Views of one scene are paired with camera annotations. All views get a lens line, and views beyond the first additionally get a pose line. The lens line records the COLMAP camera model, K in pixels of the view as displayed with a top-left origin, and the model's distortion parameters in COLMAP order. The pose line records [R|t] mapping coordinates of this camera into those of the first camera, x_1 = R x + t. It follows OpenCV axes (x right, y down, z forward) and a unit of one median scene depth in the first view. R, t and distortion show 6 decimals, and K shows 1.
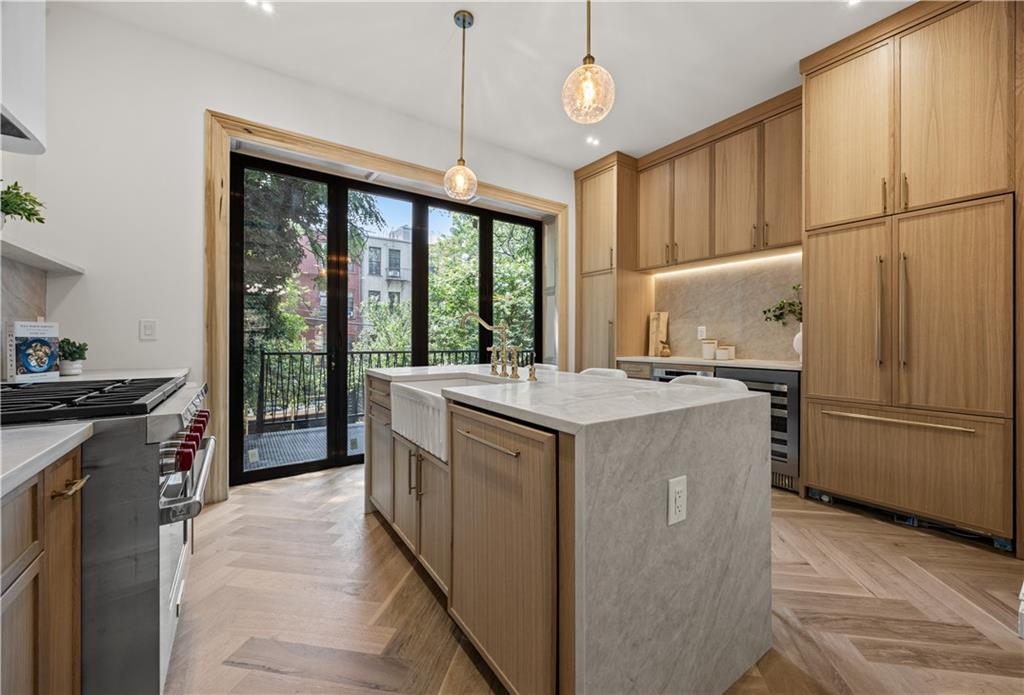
lens RADIAL K [[396.2, 0, 515.3], [0, 396.2, 336.7], [0, 0, 1]] dist [0.000621, 0.000061]
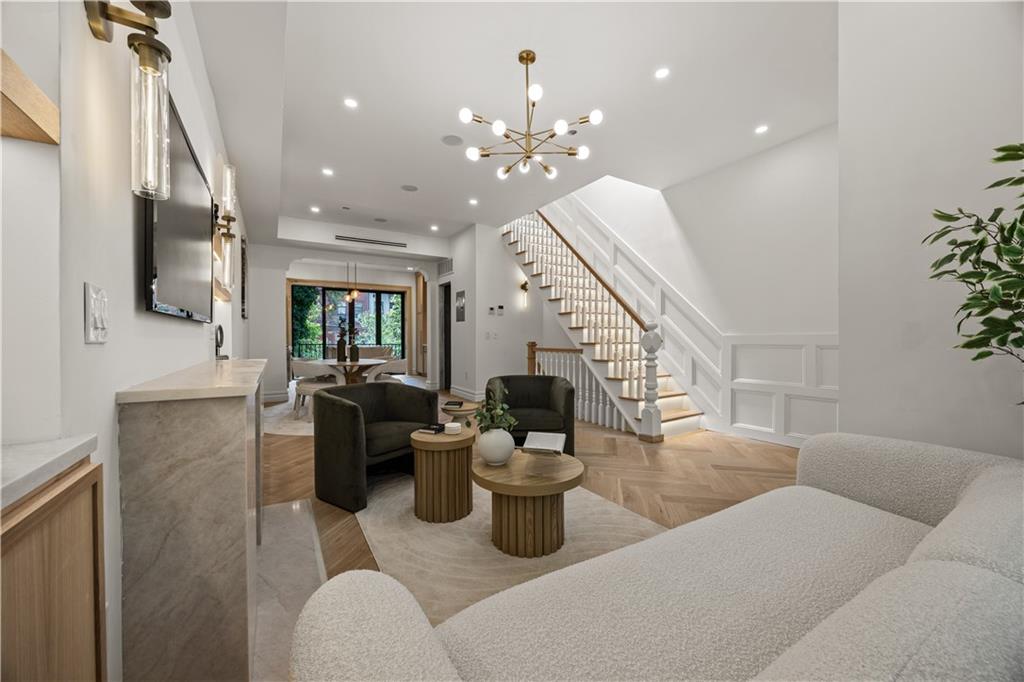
lens RADIAL K [[388.8, 0, 512.0], [0, 388.8, 341.0], [0, 0, 1]] dist [-0.000534, -0.000012]
pose [[0.998256, -0.004285, -0.058871, 1.806257], [0.004980, 0.999919, 0.011675, 0.000788], [0.058816, -0.011948, 0.998197, -2.965858]]
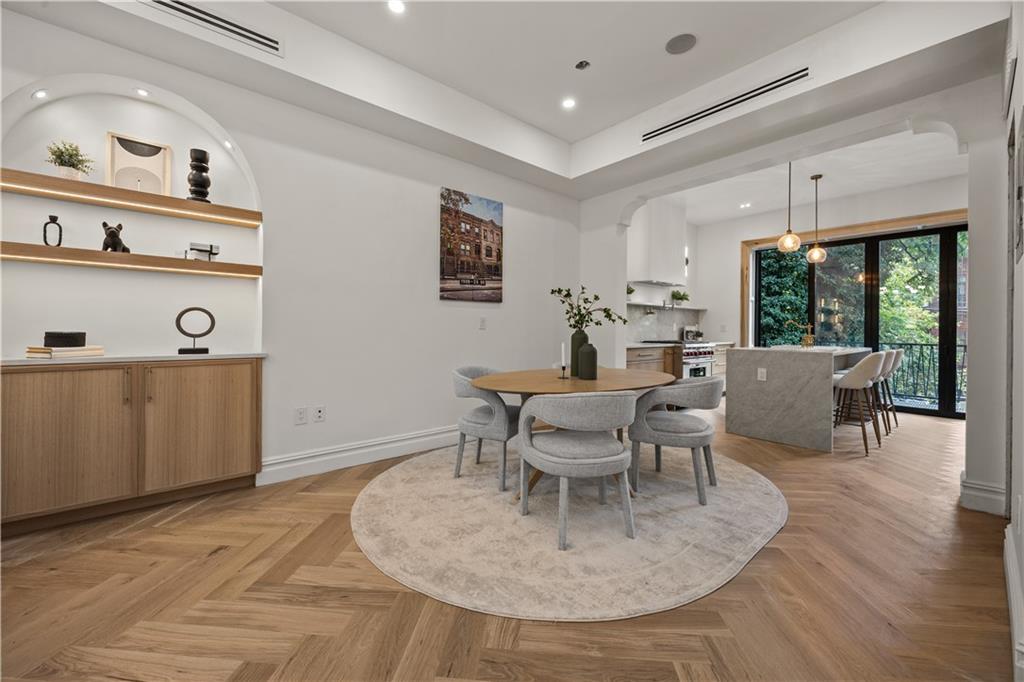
lens RADIAL K [[393.8, 0, 512.7], [0, 393.8, 327.3], [0, 0, 1]] dist [-0.000354, -0.000045]
pose [[0.093784, -0.007006, -0.995568, 1.806726], [-0.007844, 0.999939, -0.007775, 0.008773], [0.995562, 0.008538, 0.093723, -0.780517]]
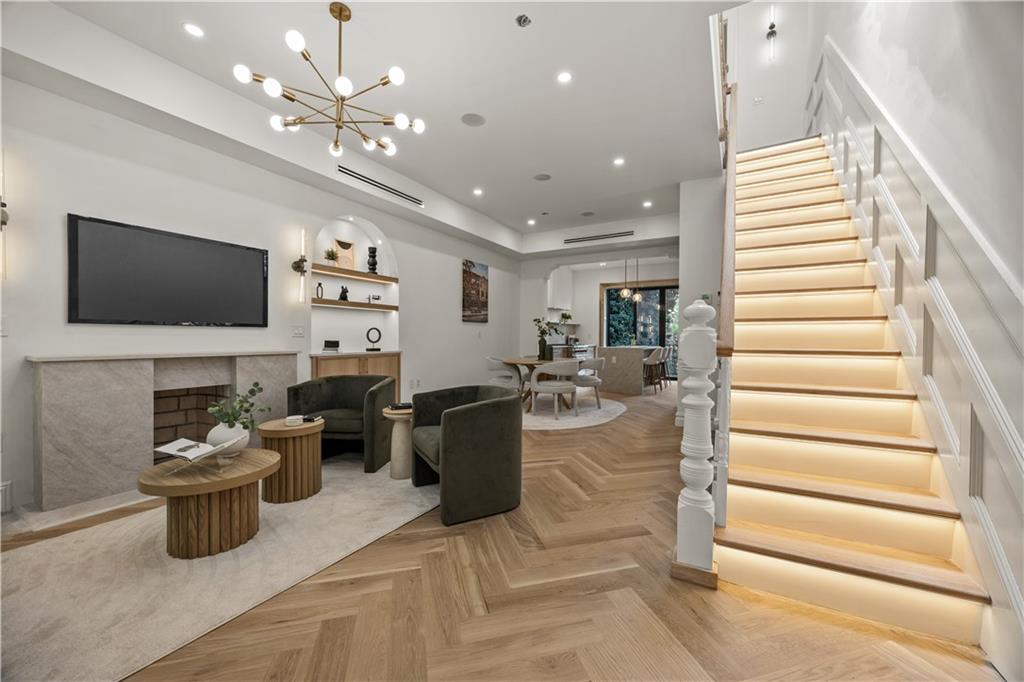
lens RADIAL K [[388.8, 0, 512.0], [0, 388.8, 341.0], [0, 0, 1]] dist [-0.000534, -0.000012]
pose [[0.420938, 0.008433, -0.907050, 2.915404], [-0.003761, 0.999964, 0.007551, 0.006227], [0.907082, 0.000232, 0.420955, -1.786564]]
